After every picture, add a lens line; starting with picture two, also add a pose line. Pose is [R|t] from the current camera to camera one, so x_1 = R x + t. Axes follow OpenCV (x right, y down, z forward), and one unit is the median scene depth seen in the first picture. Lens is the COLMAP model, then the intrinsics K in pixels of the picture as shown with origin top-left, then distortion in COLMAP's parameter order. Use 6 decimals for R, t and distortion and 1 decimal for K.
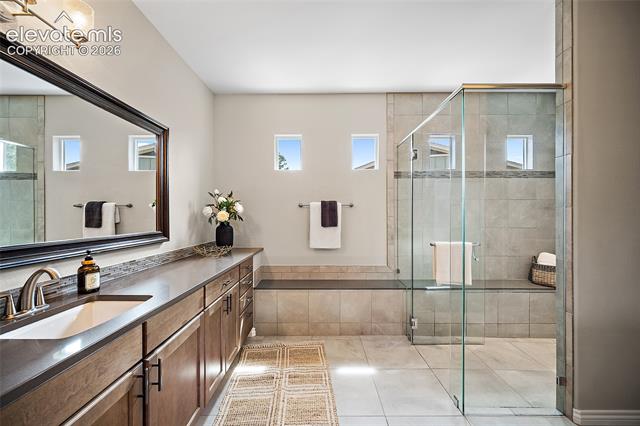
lens RADIAL K [[252.8, 0, 318.3], [0, 252.8, 211.1], [0, 0, 1]] dist [-0.003465, 0.000673]
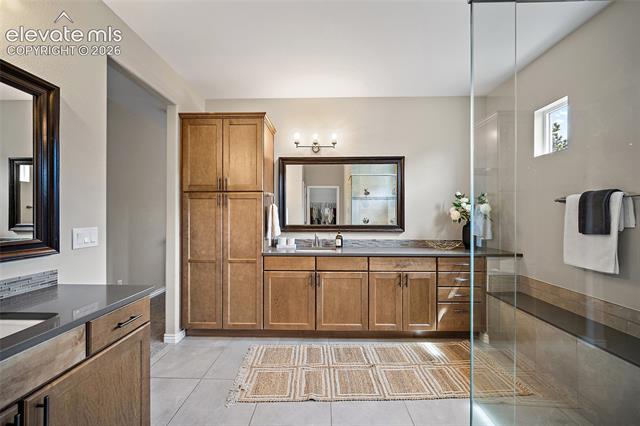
lens RADIAL K [[252.8, 0, 317.1], [0, 252.8, 215.4], [0, 0, 1]] dist [-0.003465, 0.000673]
pose [[-0.002650, 0.004843, -0.999985, 0.661318], [0.017930, 0.999828, 0.004795, 0.003154], [0.999836, -0.017917, -0.002737, 0.361702]]
